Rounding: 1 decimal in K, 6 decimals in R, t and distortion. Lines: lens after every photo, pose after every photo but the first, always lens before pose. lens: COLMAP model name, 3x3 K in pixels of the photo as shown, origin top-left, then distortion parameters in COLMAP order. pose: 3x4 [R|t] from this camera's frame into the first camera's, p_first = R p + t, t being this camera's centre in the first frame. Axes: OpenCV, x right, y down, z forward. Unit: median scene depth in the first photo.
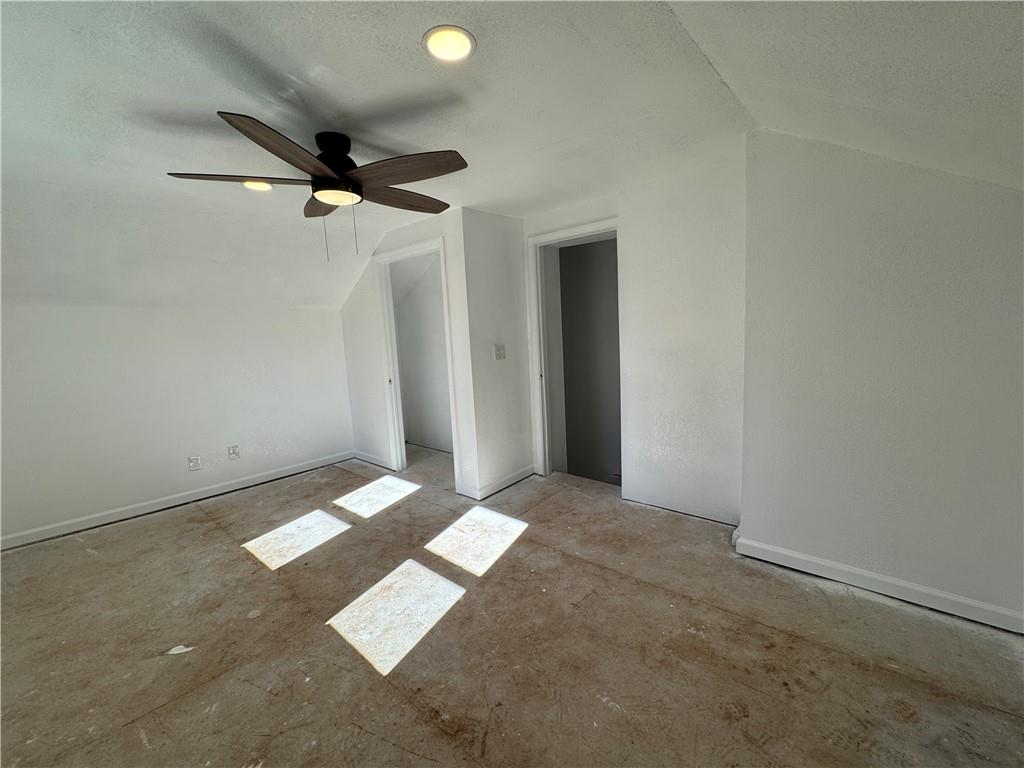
lens RADIAL K [[410.5, 0, 510.9], [0, 410.5, 381.1], [0, 0, 1]] dist [-0.001934, 0.000505]
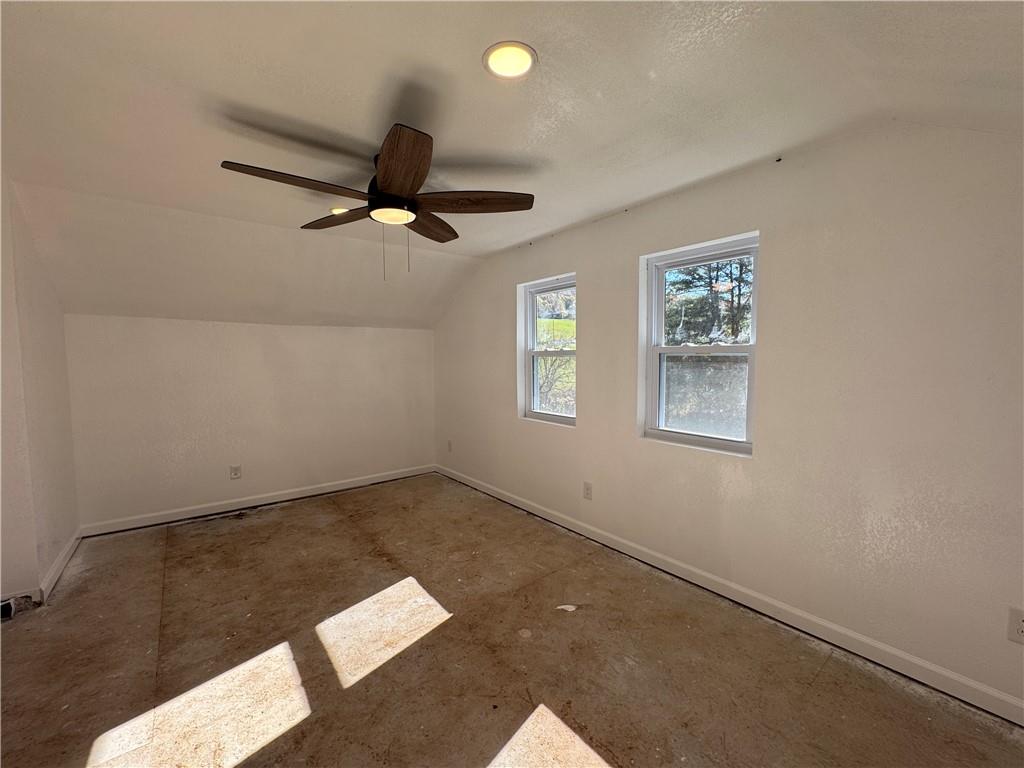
lens RADIAL K [[440.1, 0, 512.0], [0, 440.1, 384.0], [0, 0, 1]] dist [0.000312, 0.000274]
pose [[-0.977006, 0.042636, 0.208905, -0.681899], [0.080462, 0.981083, 0.176072, -0.156662], [-0.197446, 0.188833, -0.961955, 1.541281]]
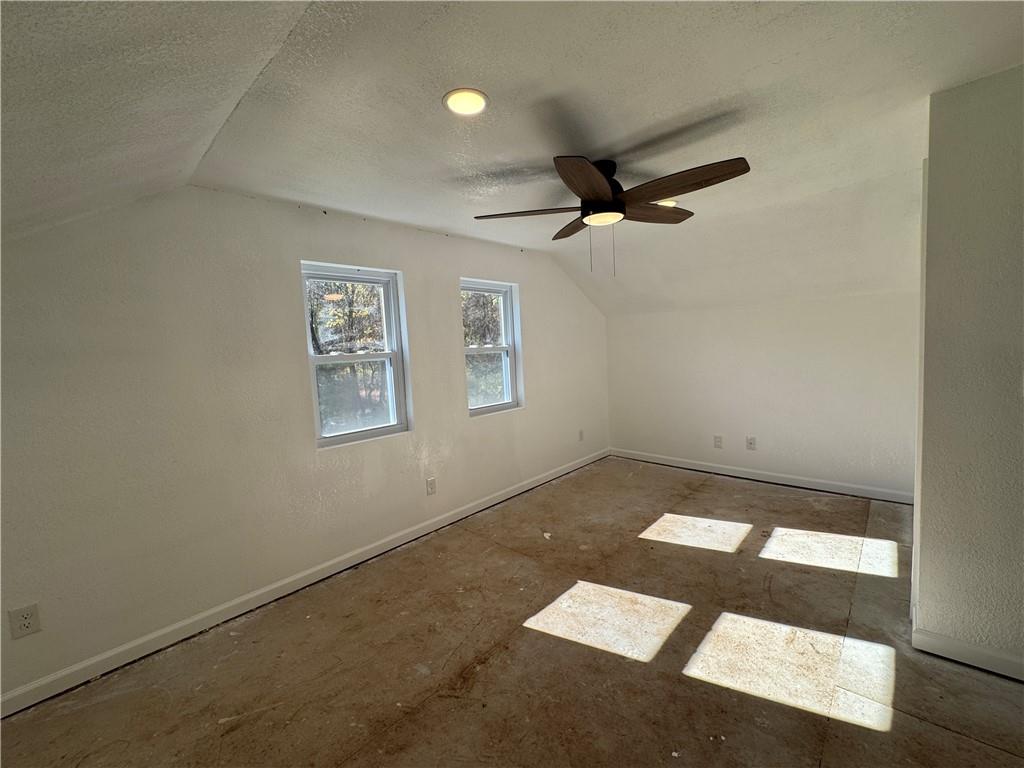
lens RADIAL K [[425.0, 0, 524.2], [0, 425.0, 381.0], [0, 0, 1]] dist [-0.000504, 0.000305]
pose [[-0.001186, 0.124315, -0.992242, 0.566407], [-0.076908, 0.989293, 0.124037, -0.108361], [0.997037, 0.076459, 0.008388, 0.612472]]
